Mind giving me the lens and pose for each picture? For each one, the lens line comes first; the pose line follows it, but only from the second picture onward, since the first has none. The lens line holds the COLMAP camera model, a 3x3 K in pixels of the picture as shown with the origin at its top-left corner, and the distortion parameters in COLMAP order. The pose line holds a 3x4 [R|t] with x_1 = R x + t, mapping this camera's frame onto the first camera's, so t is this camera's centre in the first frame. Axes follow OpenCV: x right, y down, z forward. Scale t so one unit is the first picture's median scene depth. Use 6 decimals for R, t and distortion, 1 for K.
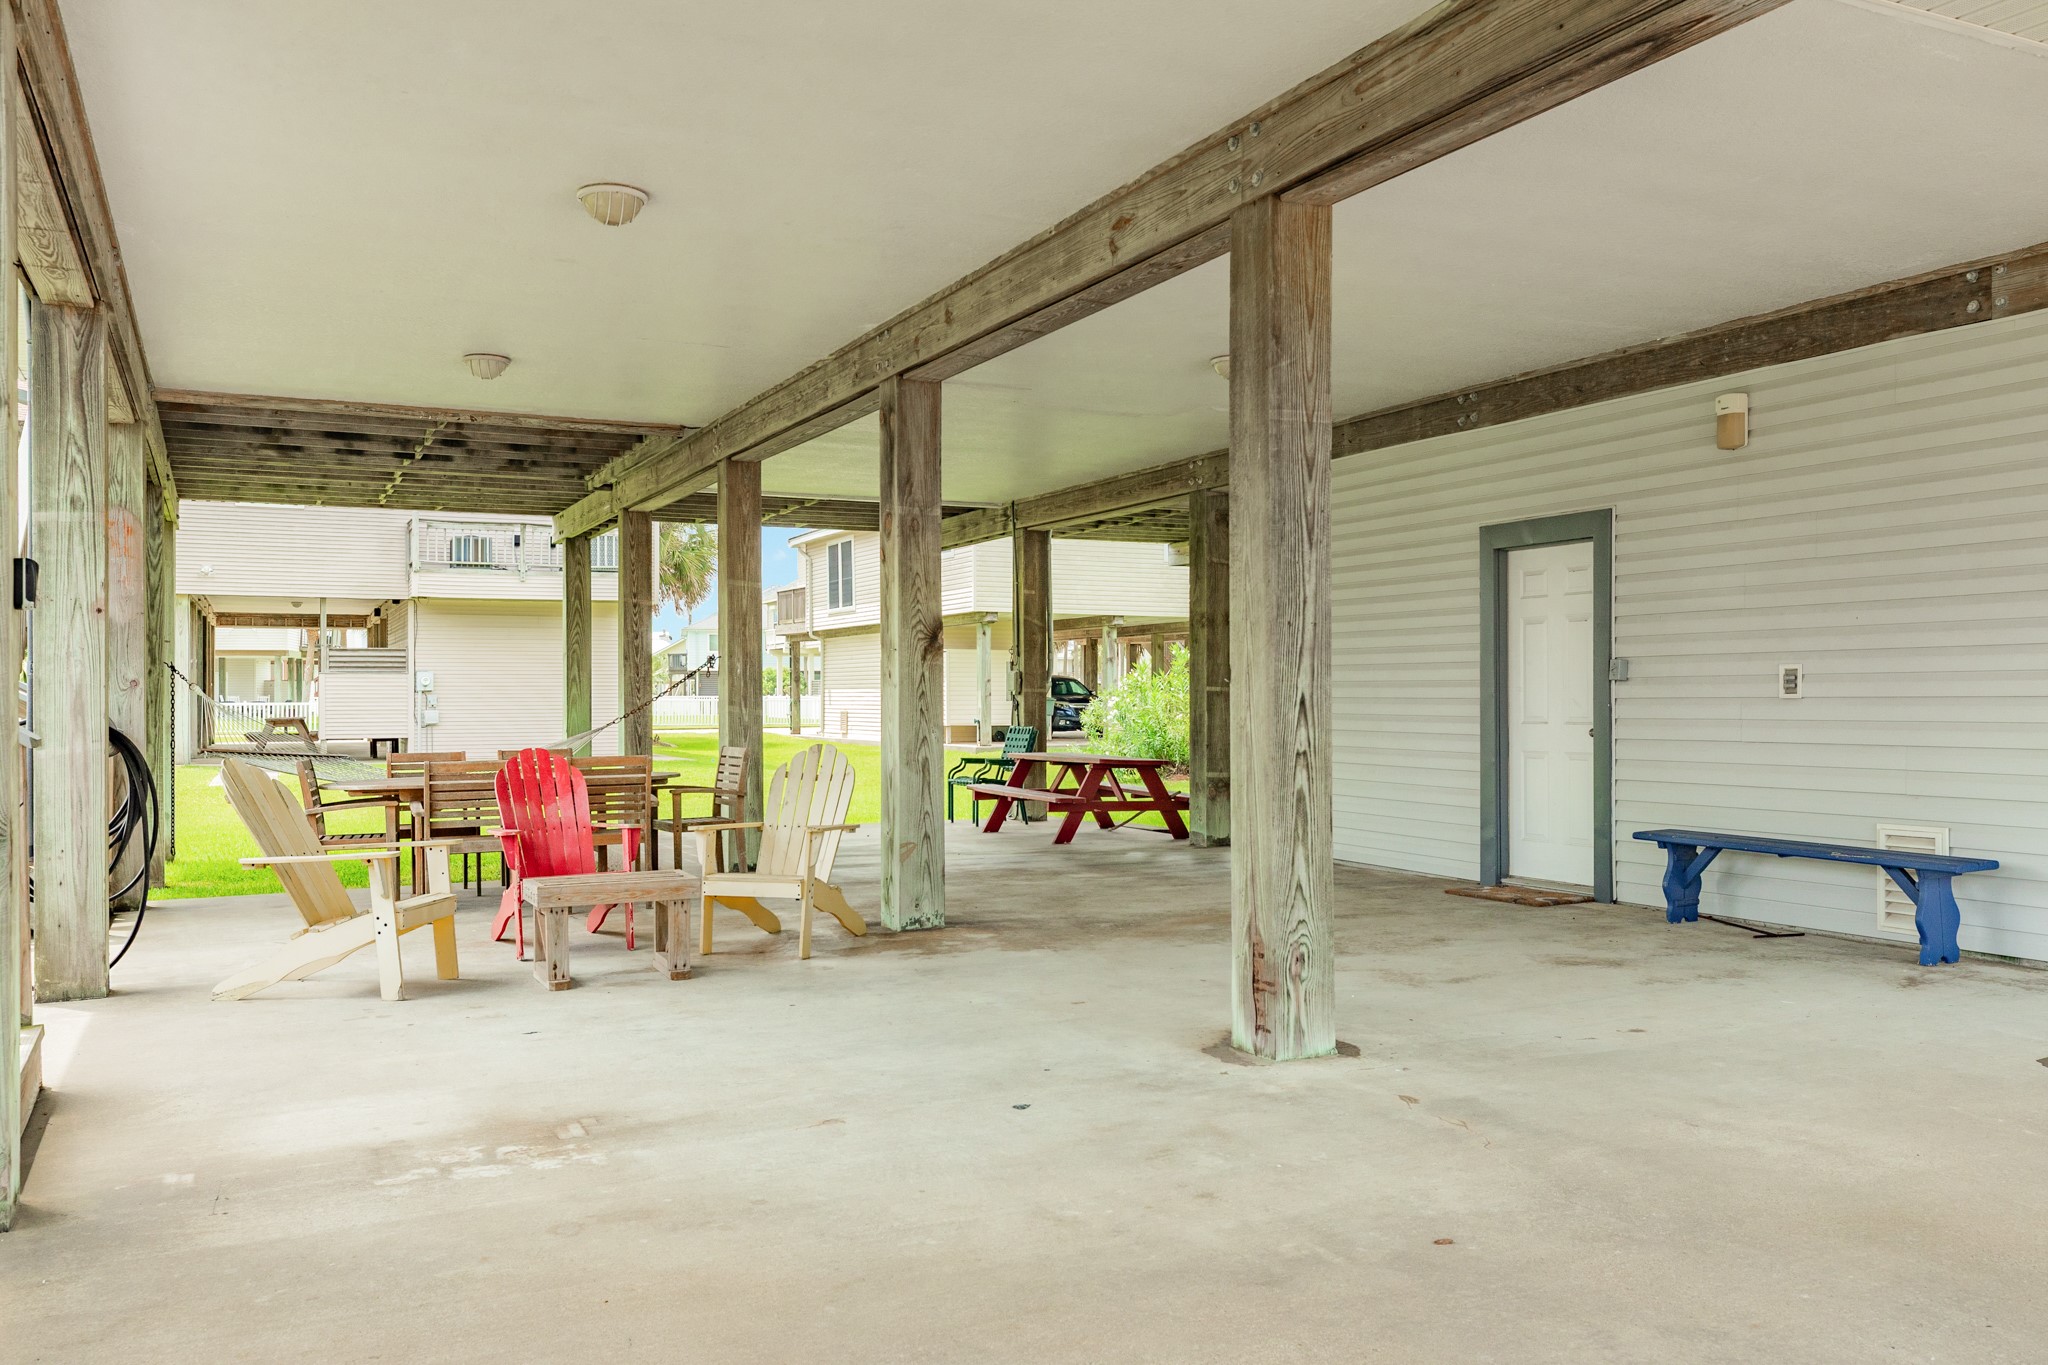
lens RADIAL K [[1636.6, 0, 1020.9], [0, 1636.6, 687.0], [0, 0, 1]] dist [0.024550, -0.000779]
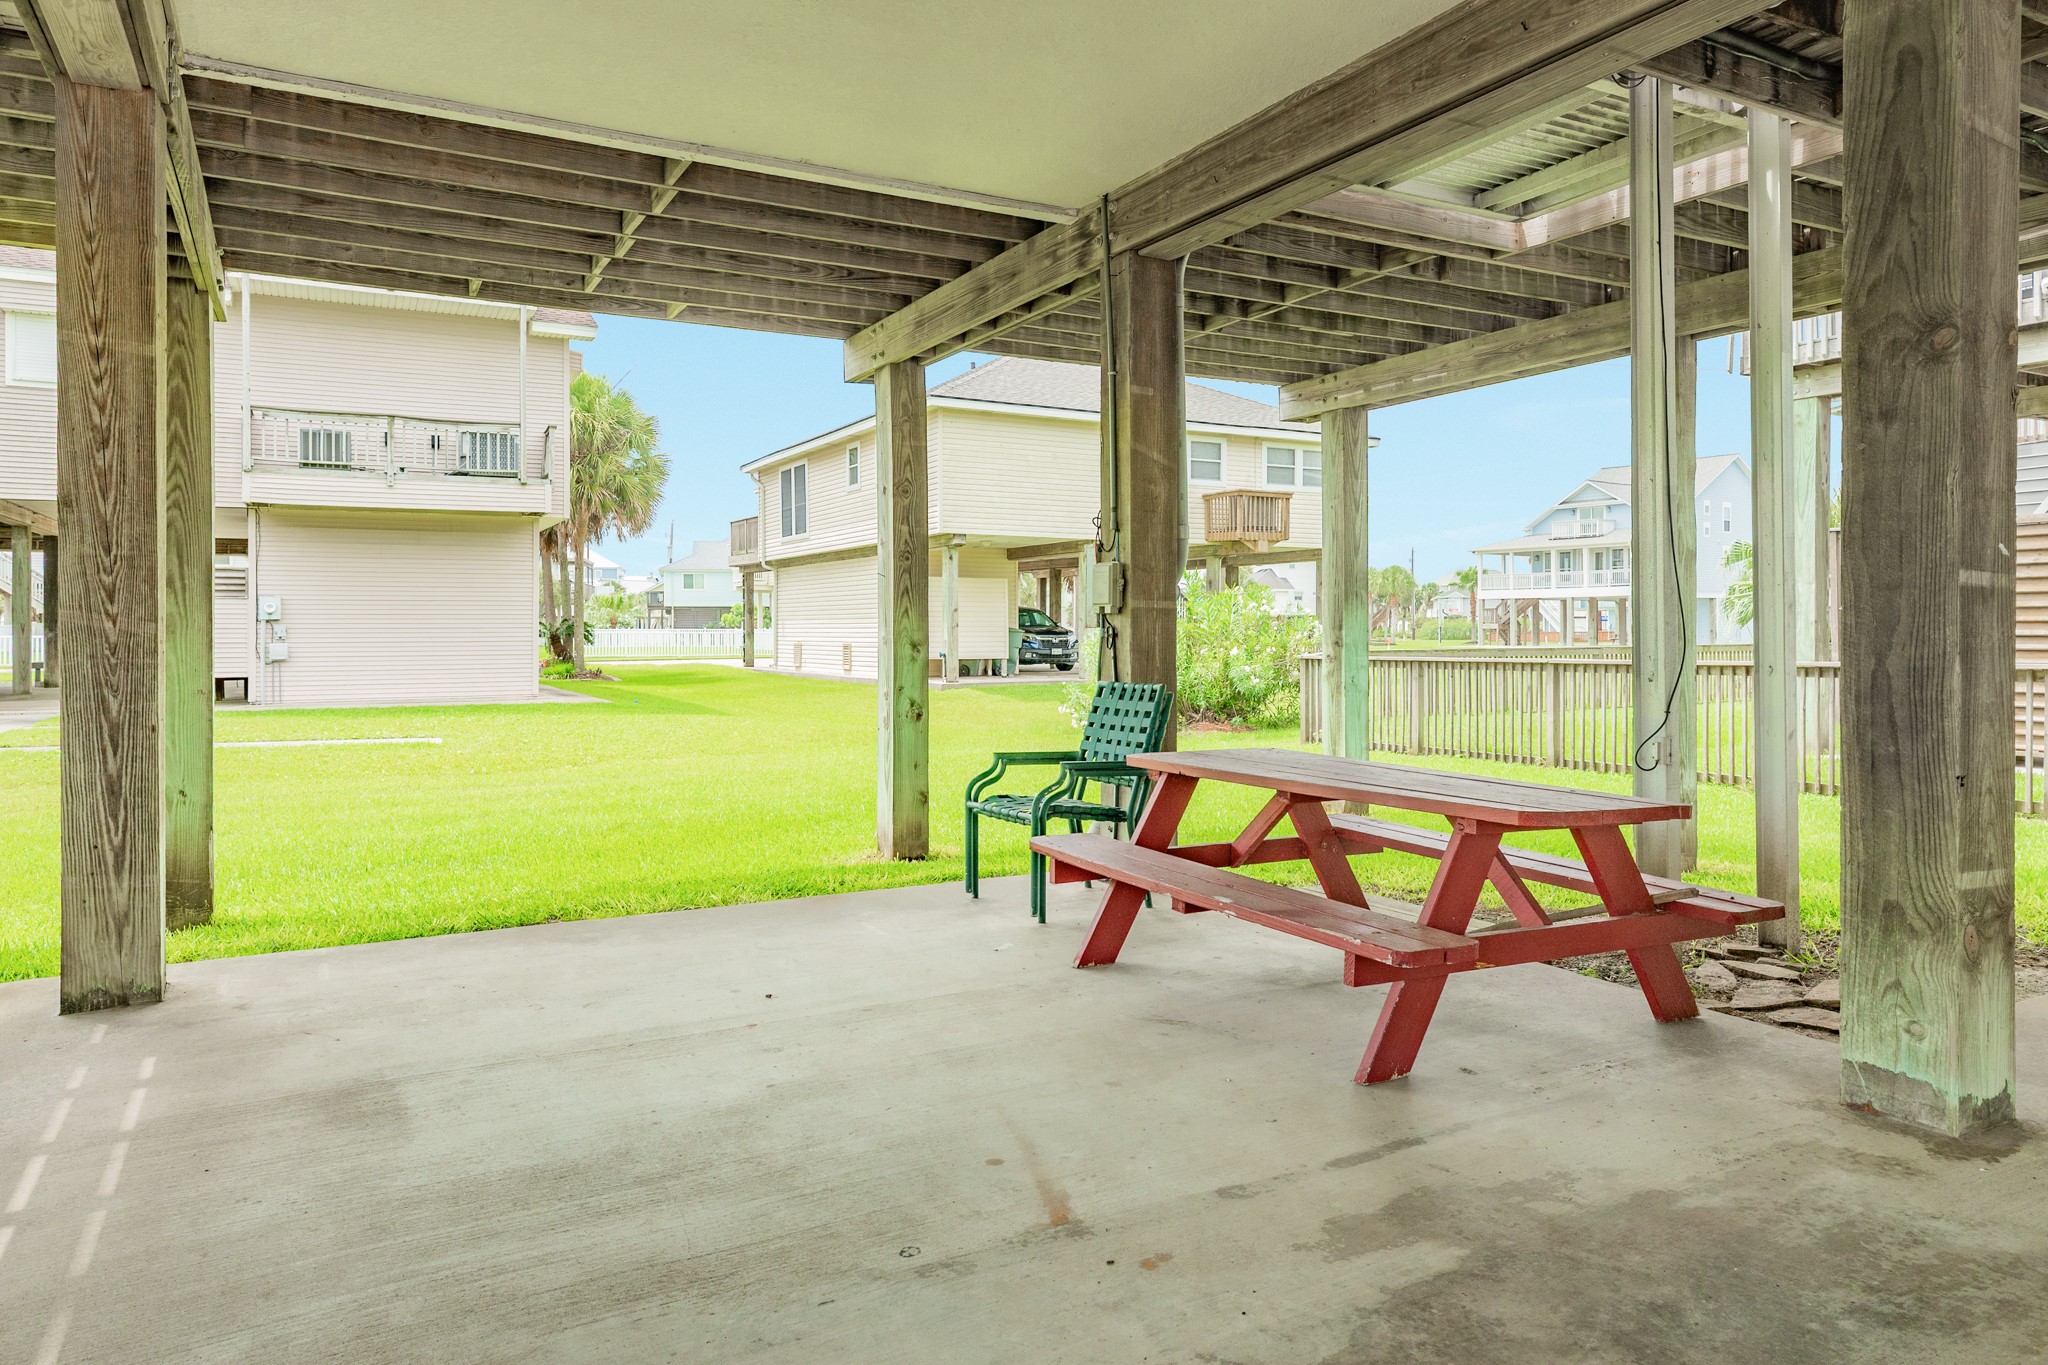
lens RADIAL K [[1296.8, 0, 1010.8], [0, 1296.8, 633.6], [0, 0, 1]] dist [0.015193, 0.000718]
pose [[0.998957, -0.001504, 0.045630, -0.048322], [0.001130, 0.999966, 0.008217, 0.007298], [-0.045641, -0.008156, 0.998925, 0.636994]]
